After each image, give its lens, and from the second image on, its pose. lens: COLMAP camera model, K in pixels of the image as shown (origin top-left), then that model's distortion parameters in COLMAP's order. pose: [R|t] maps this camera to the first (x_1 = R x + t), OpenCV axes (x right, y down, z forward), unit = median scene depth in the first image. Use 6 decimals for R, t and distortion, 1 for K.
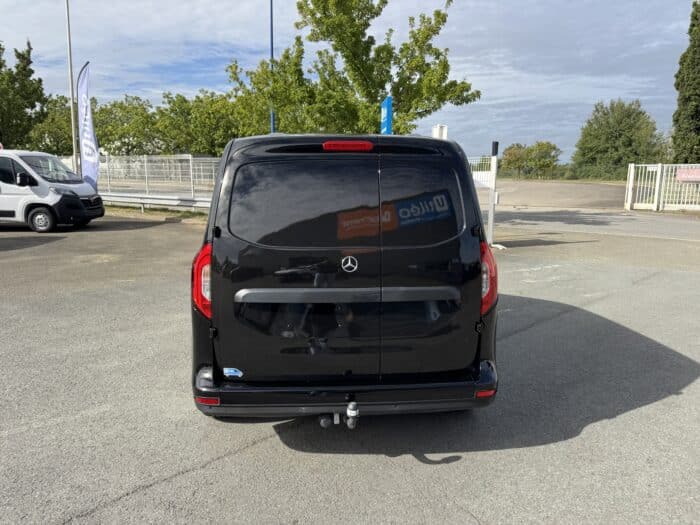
lens RADIAL K [[496.1, 0, 348.3], [0, 496.1, 266.3], [0, 0, 1]] dist [0.019564, -0.029269]
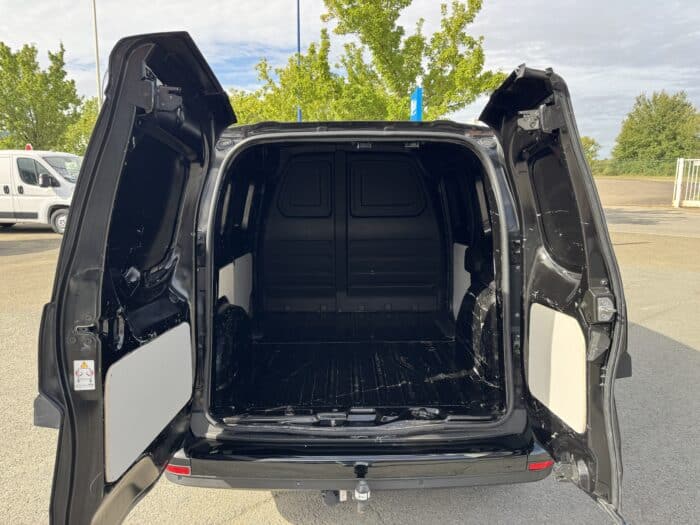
lens RADIAL K [[496.1, 0, 348.3], [0, 496.1, 266.3], [0, 0, 1]] dist [0.019564, -0.029269]
pose [[0.998118, 0.002780, -0.061264, 0.005227], [-0.002510, 0.999987, 0.004491, -0.008487], [0.061276, -0.004329, 0.998111, 0.041464]]
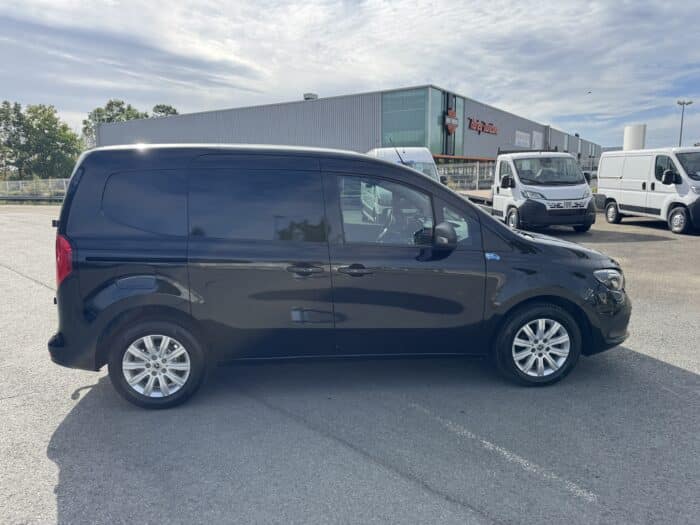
lens RADIAL K [[496.1, 0, 348.3], [0, 496.1, 266.3], [0, 0, 1]] dist [0.019564, -0.029269]
pose [[0.024410, 0.167097, -0.985638, 0.261843], [-0.159419, 0.973966, 0.161170, -0.049262], [0.986909, 0.153195, 0.050413, 0.284592]]
